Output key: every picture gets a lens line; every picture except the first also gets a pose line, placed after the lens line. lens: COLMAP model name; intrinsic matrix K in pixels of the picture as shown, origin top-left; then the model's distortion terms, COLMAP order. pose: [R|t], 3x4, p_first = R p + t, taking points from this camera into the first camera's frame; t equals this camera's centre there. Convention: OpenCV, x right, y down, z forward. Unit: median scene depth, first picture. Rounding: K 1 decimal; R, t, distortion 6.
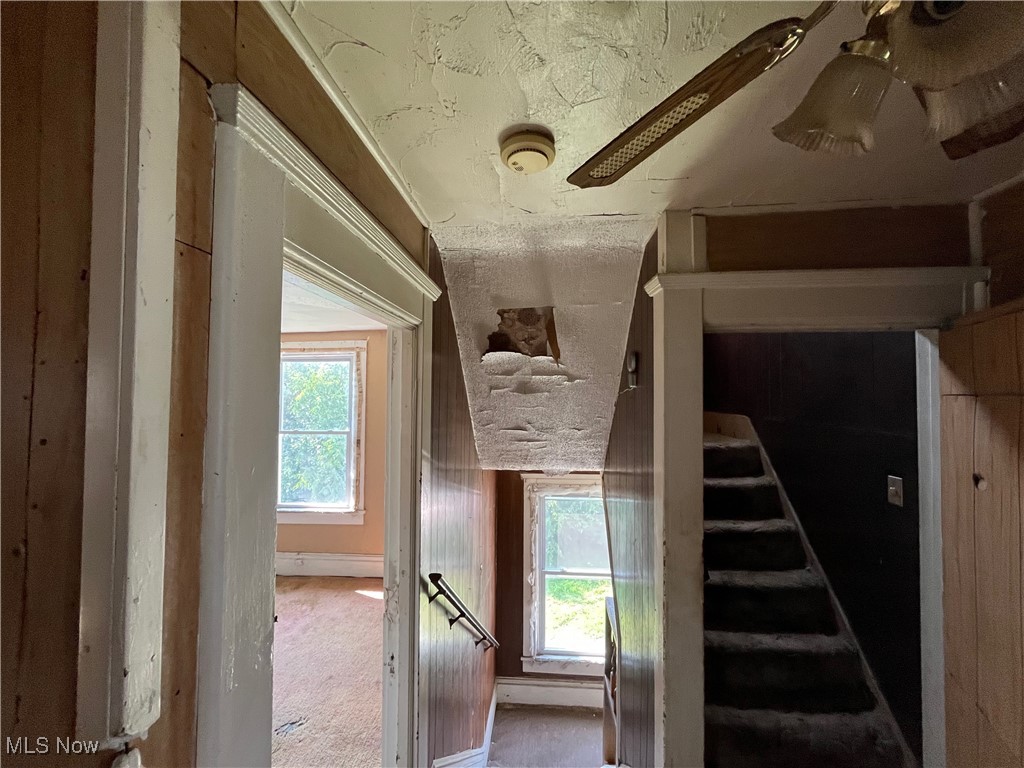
lens RADIAL K [[418.9, 0, 512.0], [0, 418.9, 384.0], [0, 0, 1]] dist [-0.001201, 0.000027]
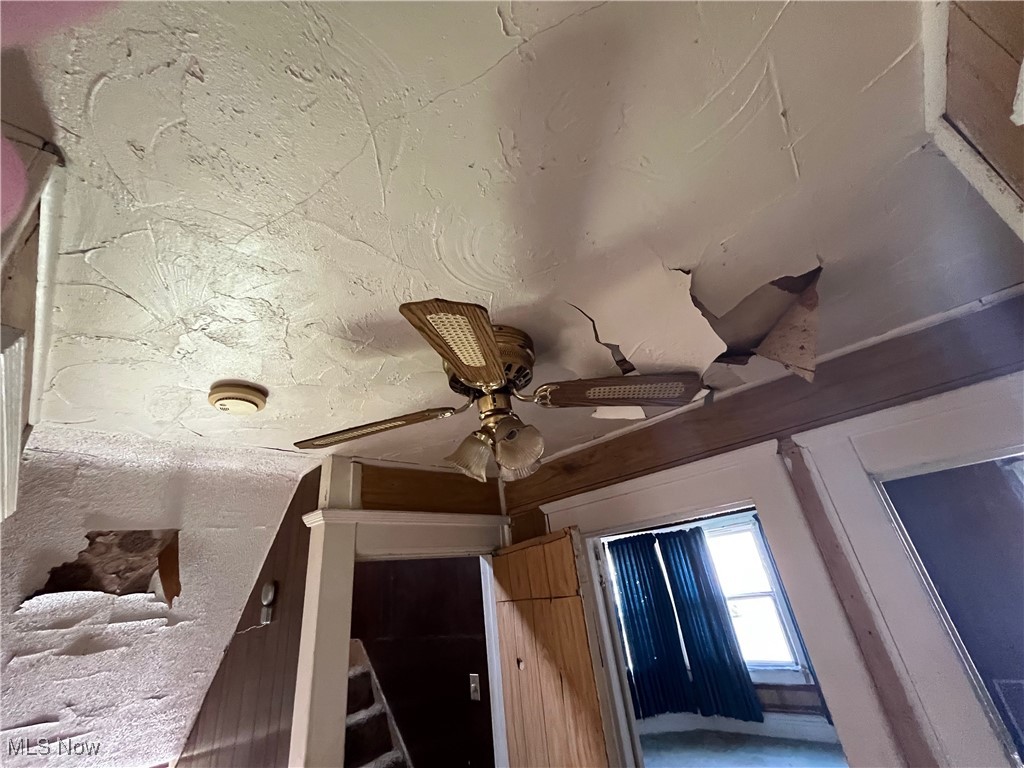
lens RADIAL K [[418.9, 0, 512.0], [0, 418.9, 384.0], [0, 0, 1]] dist [-0.001201, 0.000027]
pose [[0.639065, 0.272250, 0.719357, -0.182226], [0.094378, 0.900436, -0.424626, -0.026111], [-0.763340, 0.339256, 0.549743, -0.109475]]
